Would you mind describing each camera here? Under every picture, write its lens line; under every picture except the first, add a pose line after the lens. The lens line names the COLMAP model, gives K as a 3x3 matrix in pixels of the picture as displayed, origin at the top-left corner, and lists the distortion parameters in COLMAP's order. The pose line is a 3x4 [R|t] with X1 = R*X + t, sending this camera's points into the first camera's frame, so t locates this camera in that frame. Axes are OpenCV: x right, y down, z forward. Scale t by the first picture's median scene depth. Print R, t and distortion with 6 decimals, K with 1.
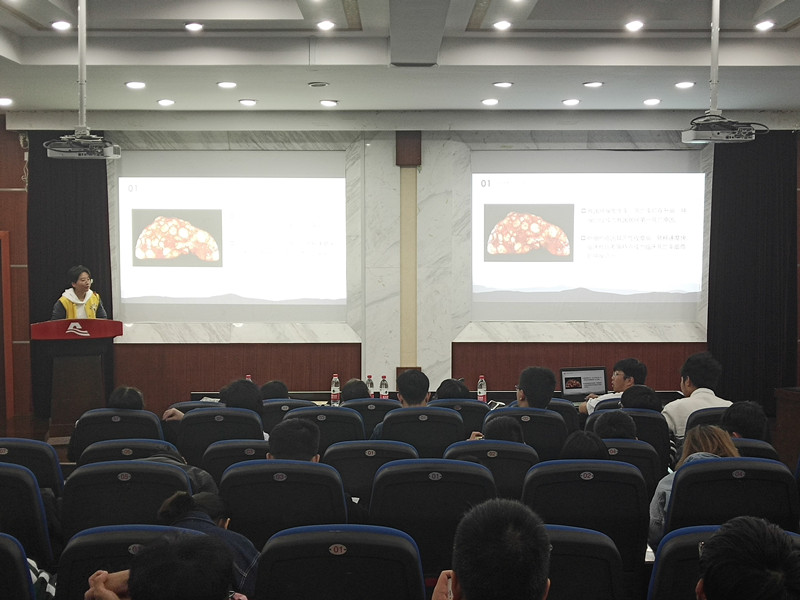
lens RADIAL K [[1538.5, 0, 400.0], [0, 1538.5, 300.0], [0, 0, 1]] dist [0.077601, -0.150229]
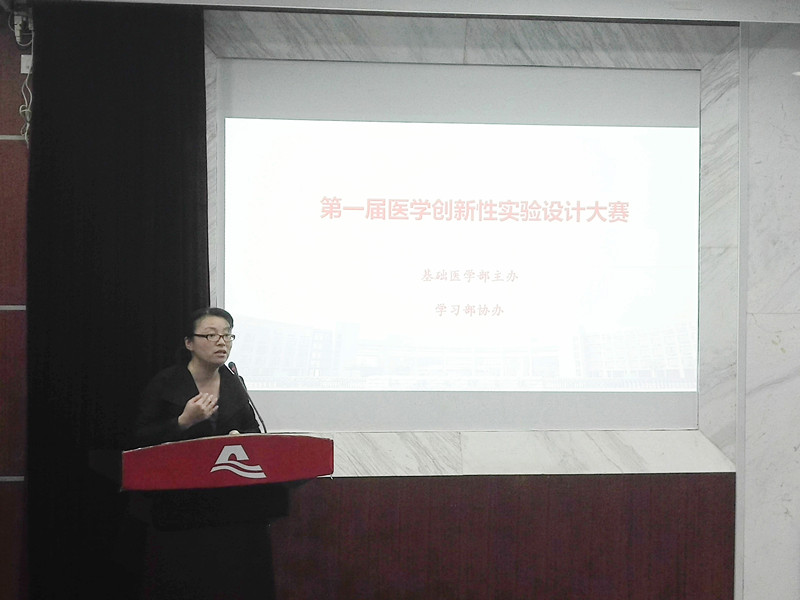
lens RADIAL K [[1538.5, 0, 400.0], [0, 1538.5, 300.0], [0, 0, 1]] dist [0.077601, -0.150229]
pose [[0.989413, 0.003623, 0.145080, -0.198332], [0.003573, 0.998777, -0.049311, -0.002035], [-0.145081, 0.049307, 0.988190, 0.541356]]
